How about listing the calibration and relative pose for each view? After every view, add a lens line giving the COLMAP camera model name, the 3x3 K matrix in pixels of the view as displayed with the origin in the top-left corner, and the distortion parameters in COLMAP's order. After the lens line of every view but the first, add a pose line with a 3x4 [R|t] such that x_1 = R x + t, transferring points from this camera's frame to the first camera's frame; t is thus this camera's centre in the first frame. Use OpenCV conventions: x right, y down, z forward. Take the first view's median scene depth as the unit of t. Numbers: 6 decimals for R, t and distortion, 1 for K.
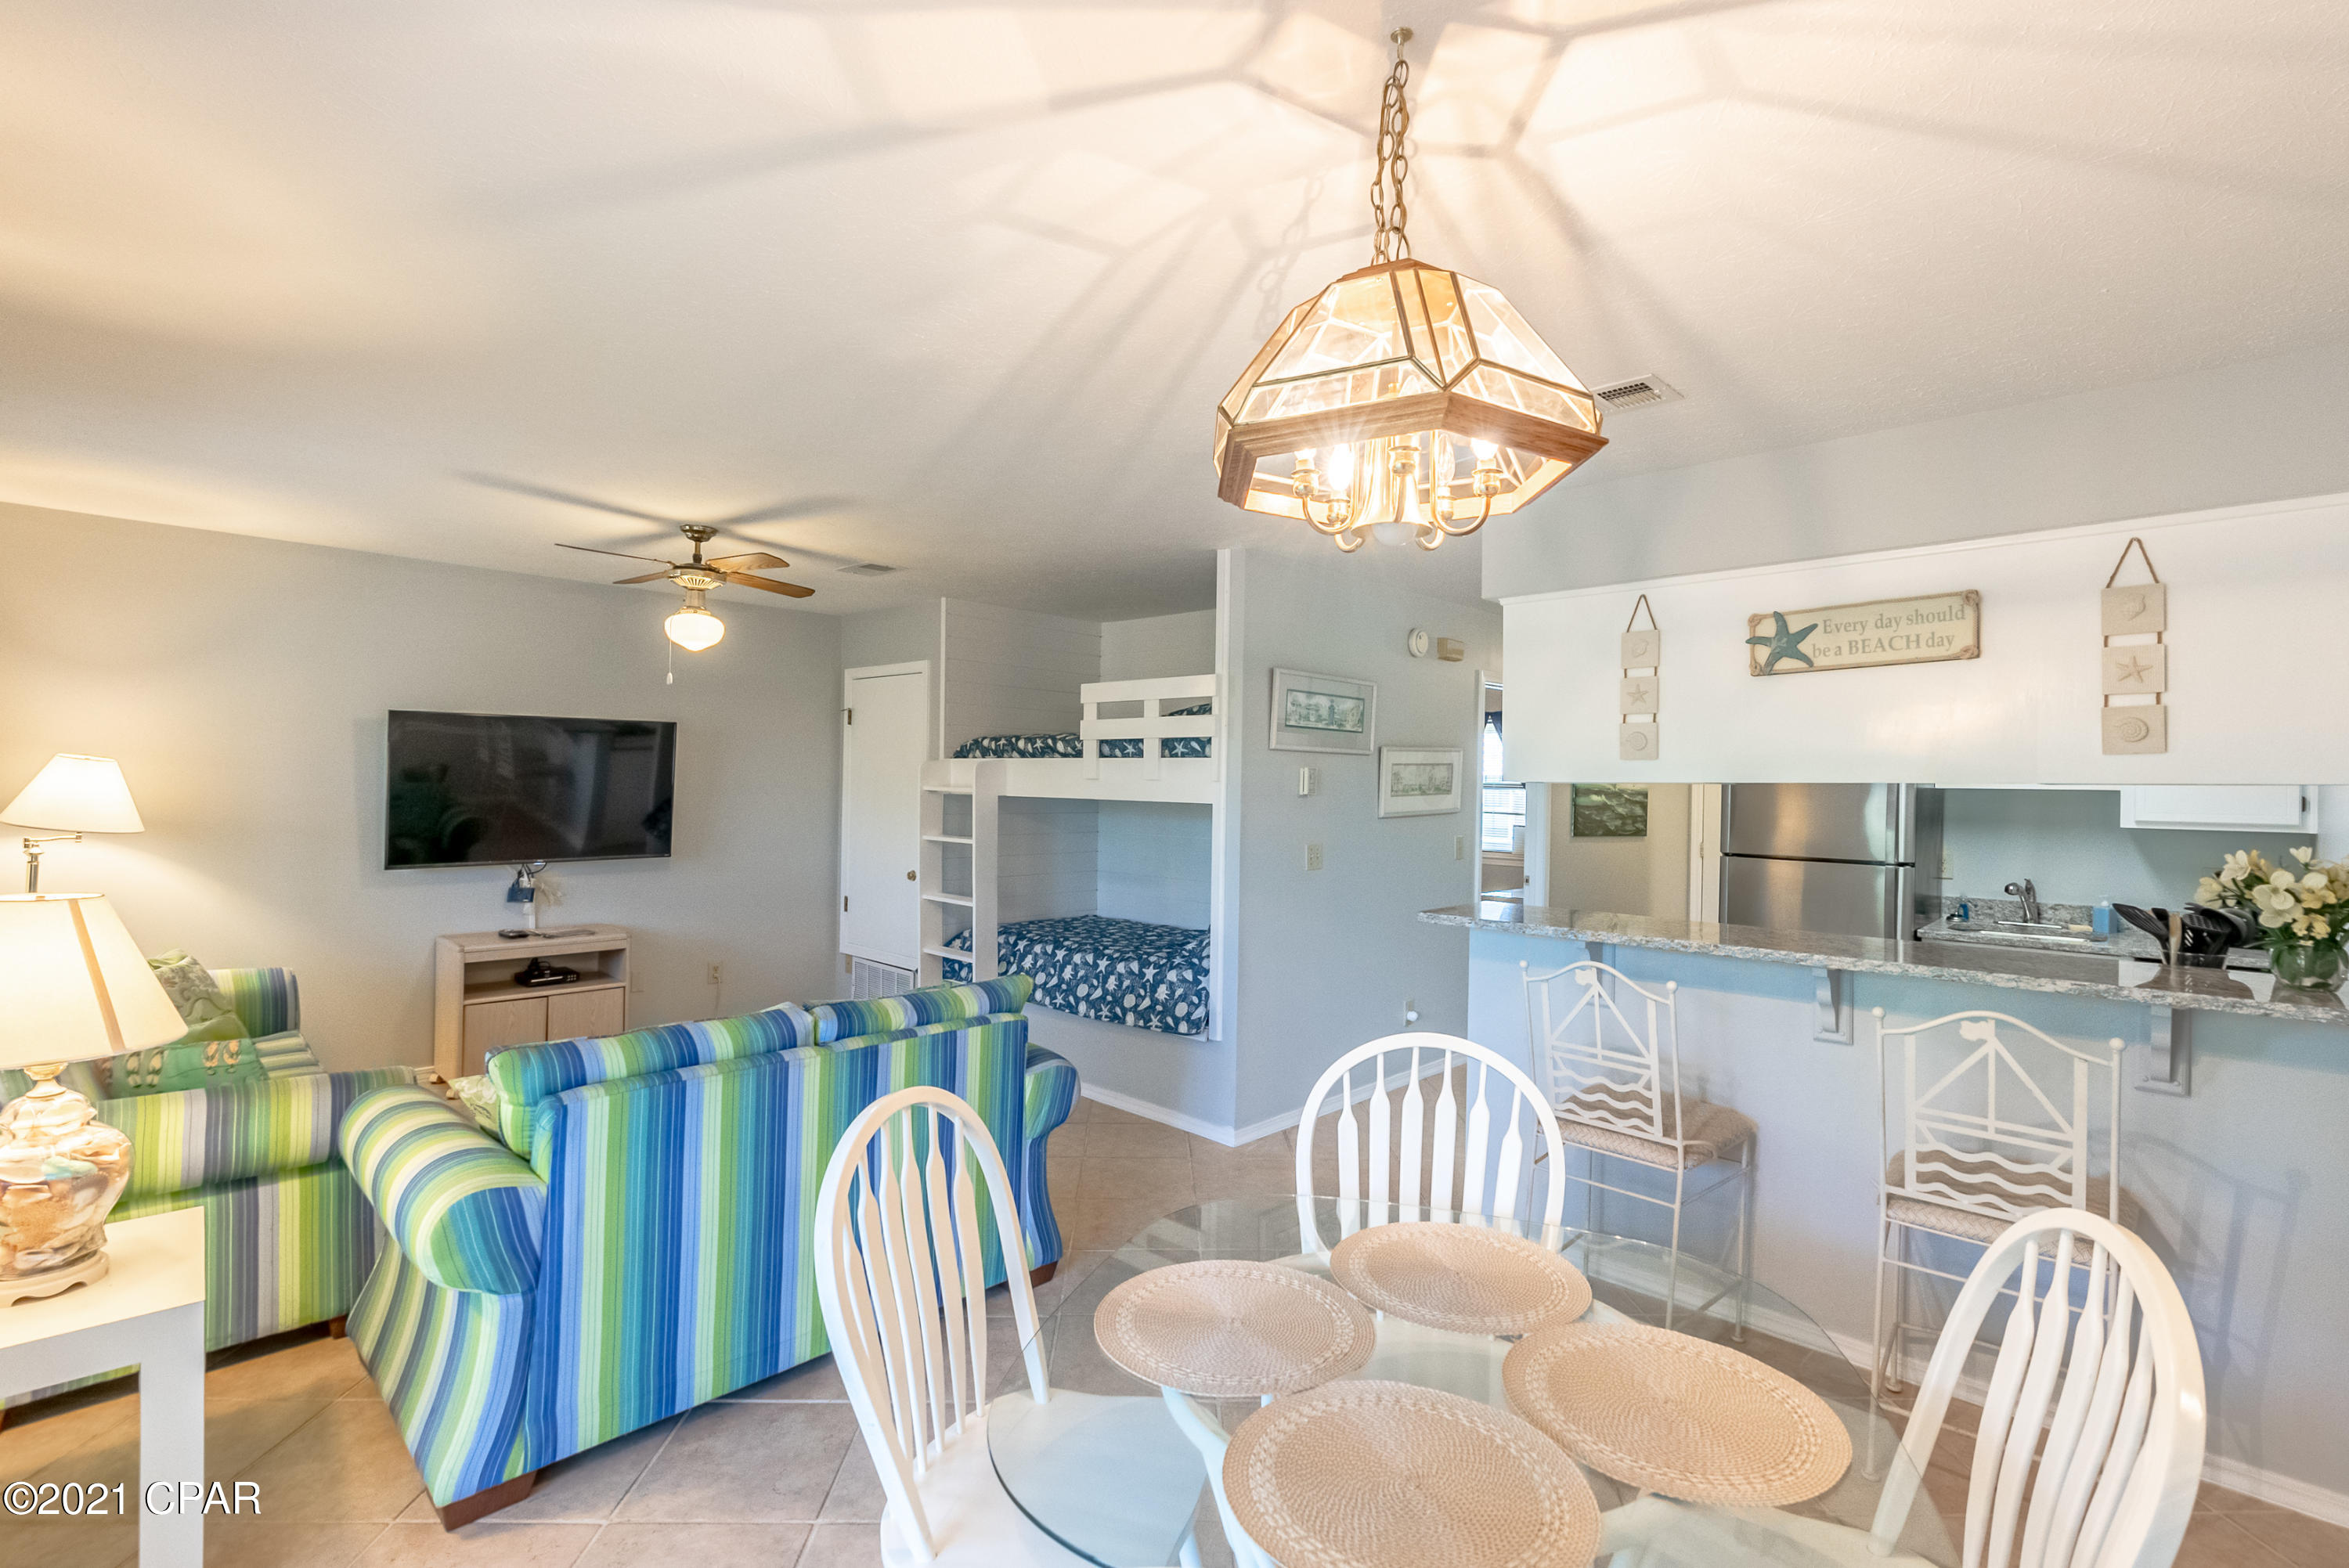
lens RADIAL K [[1074.6, 0, 1185.9], [0, 1074.6, 787.8], [0, 0, 1]] dist [-0.006124, 0.000337]
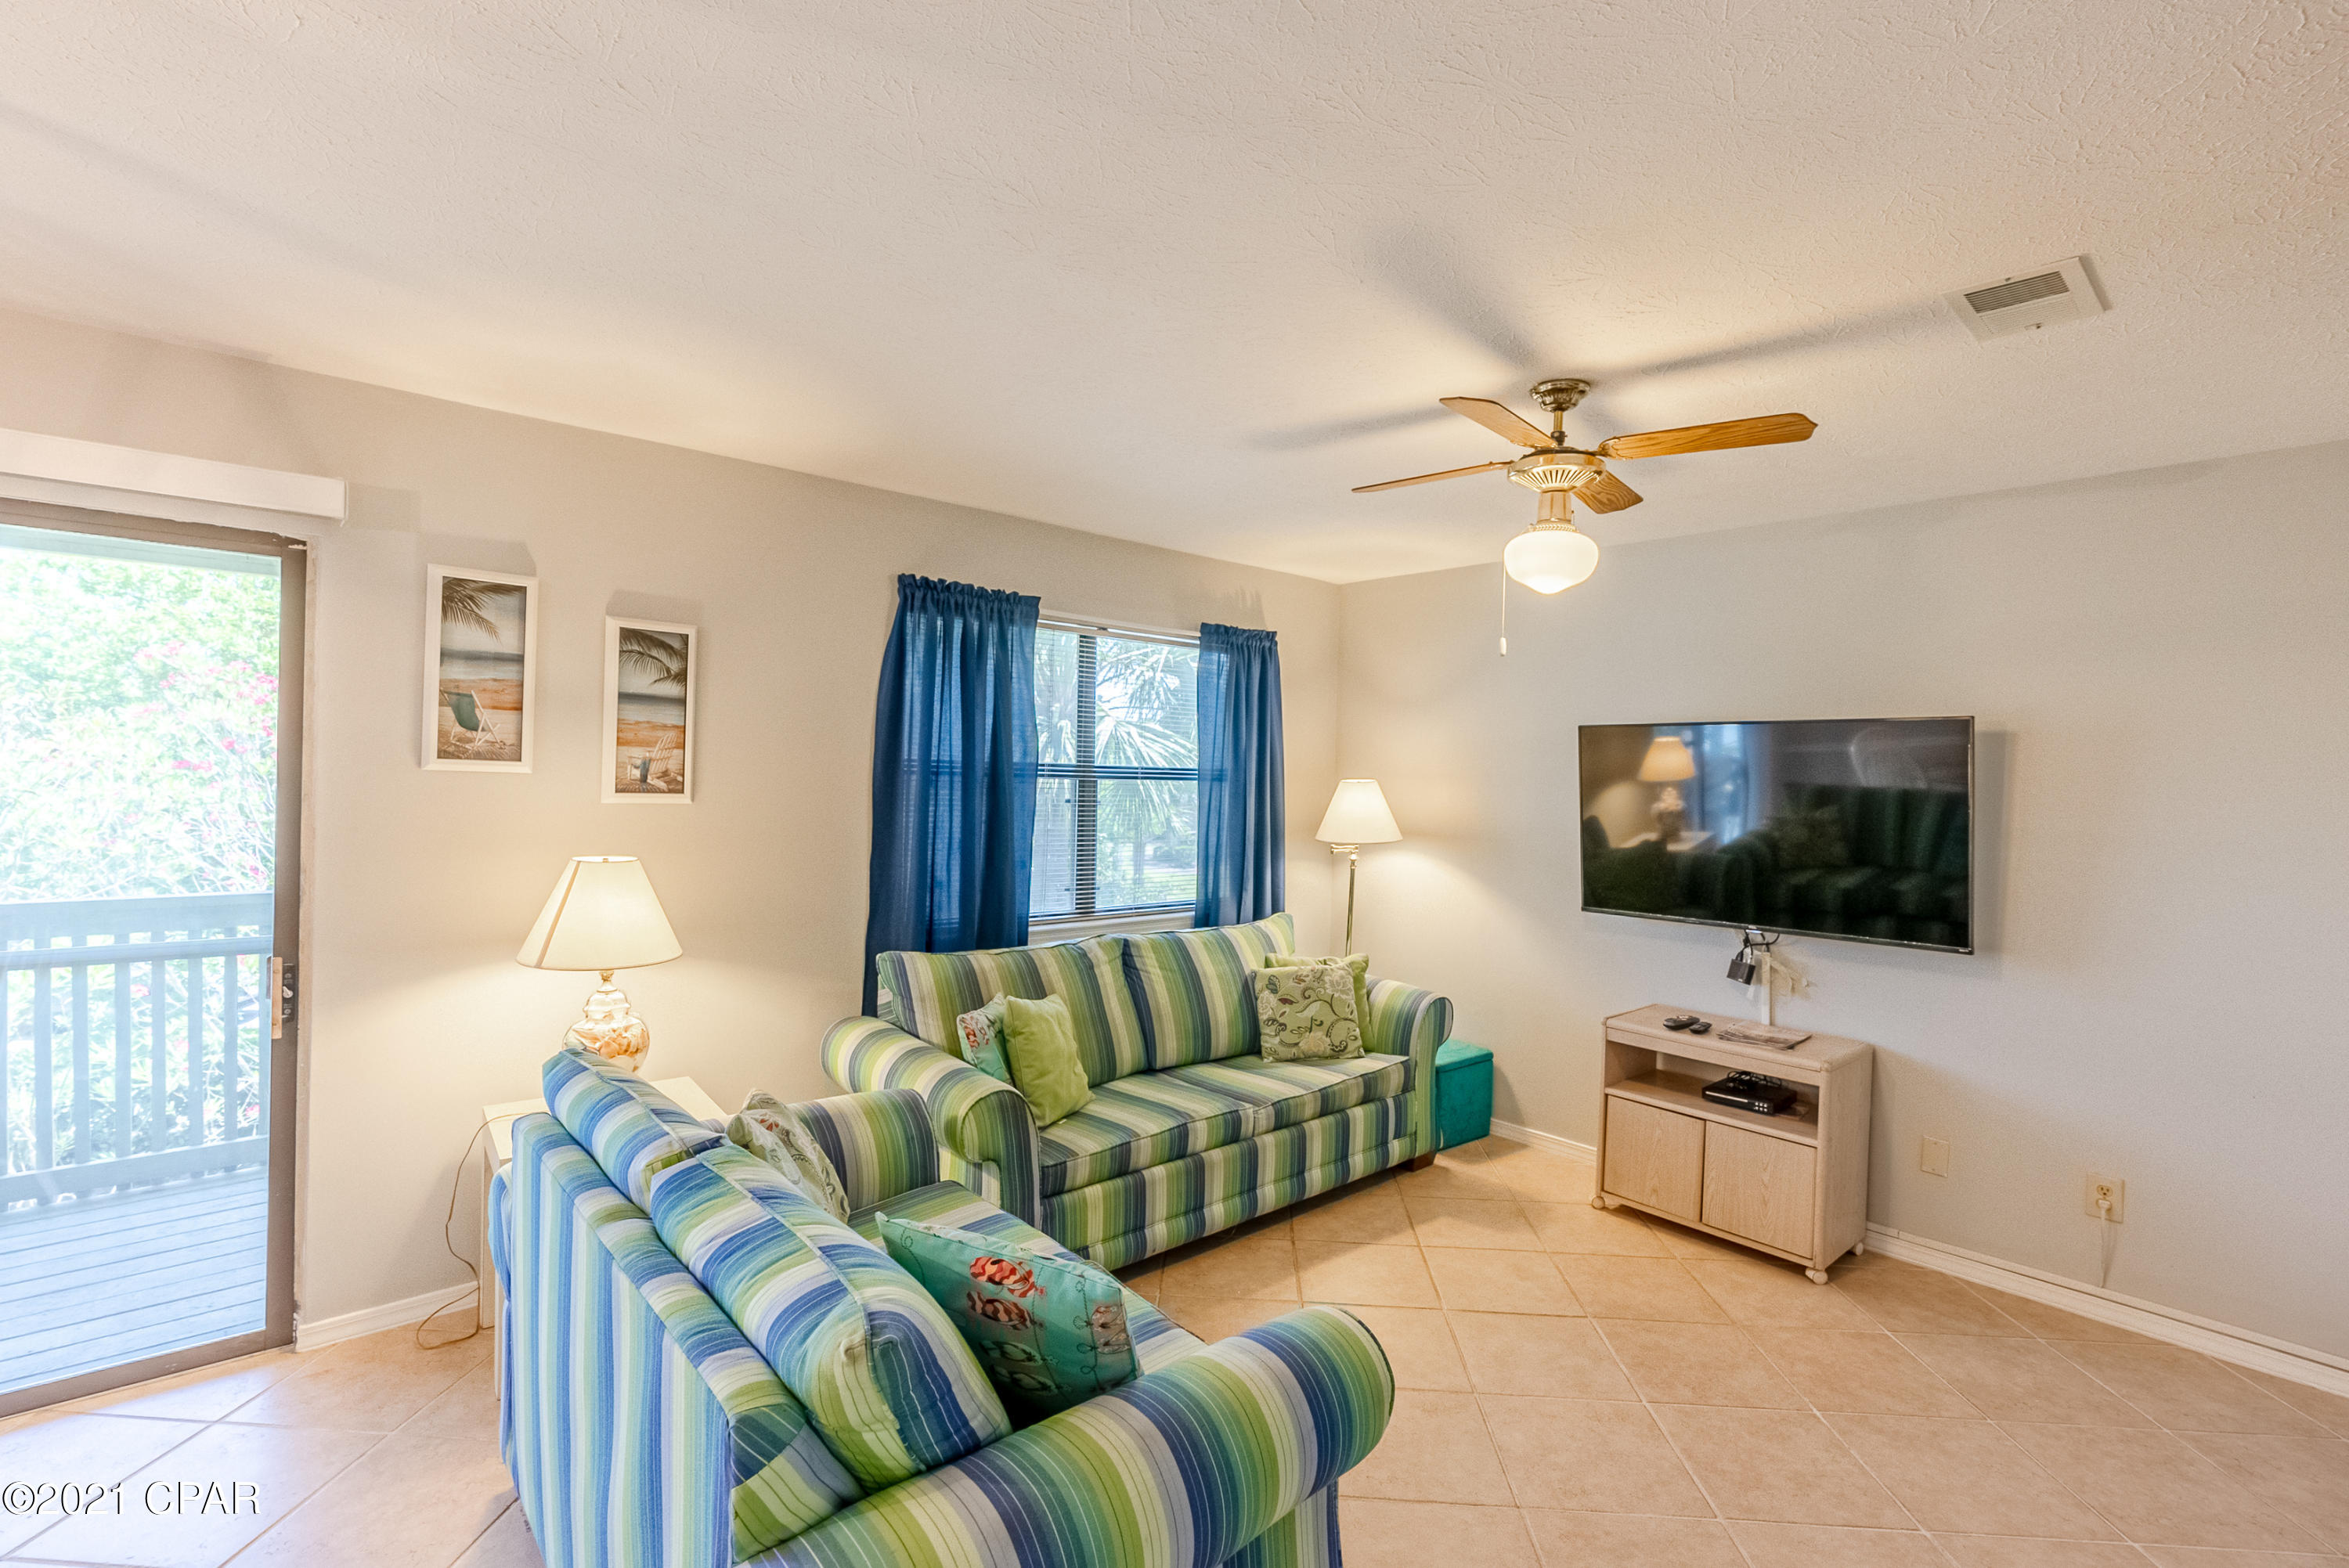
lens RADIAL K [[1074.6, 0, 1183.8], [0, 1074.6, 782.5], [0, 0, 1]] dist [-0.006124, 0.000337]
pose [[-0.087535, -0.010082, -0.996110, 0.140286], [-0.034800, 0.999369, -0.007057, -0.009757], [0.995553, 0.034047, -0.087831, 0.760787]]
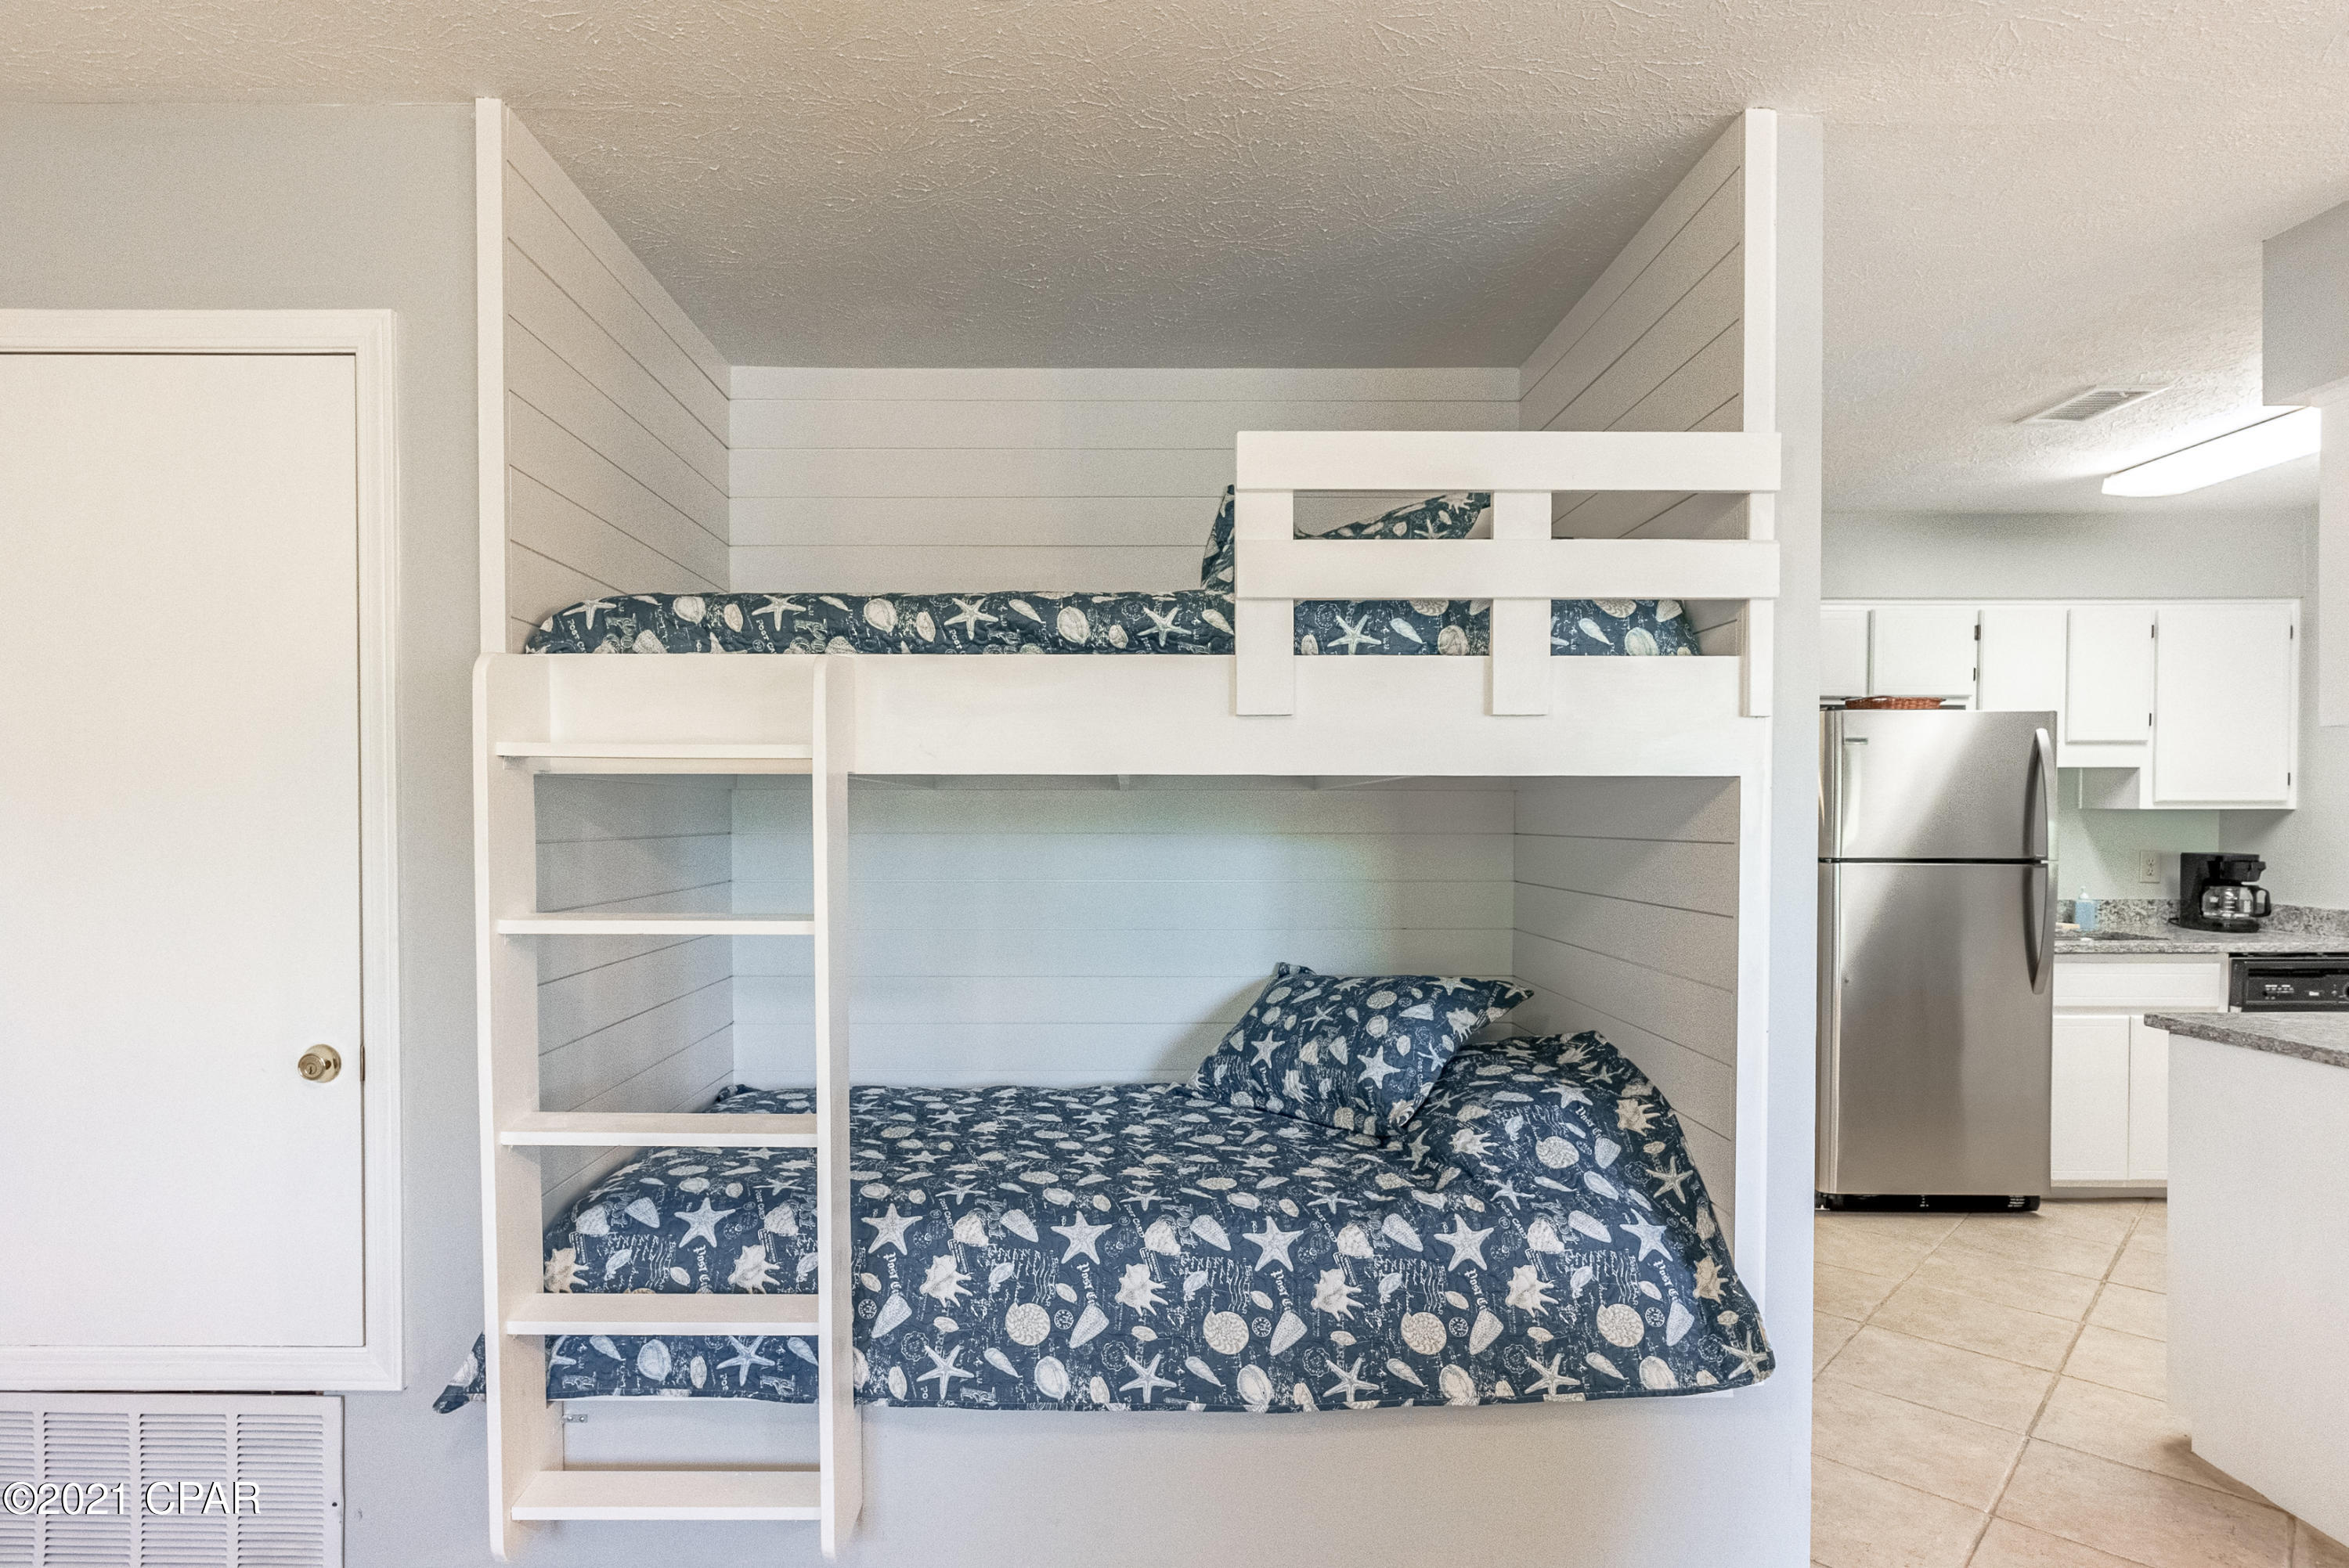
lens RADIAL K [[1228.4, 0, 1106.8], [0, 1228.4, 832.1], [0, 0, 1]] dist [-0.008588, 0.003190]
pose [[0.728672, -0.027083, 0.684328, -0.411417], [0.015305, 0.999612, 0.023263, 0.019935], [-0.684692, -0.006478, 0.728804, 0.784502]]
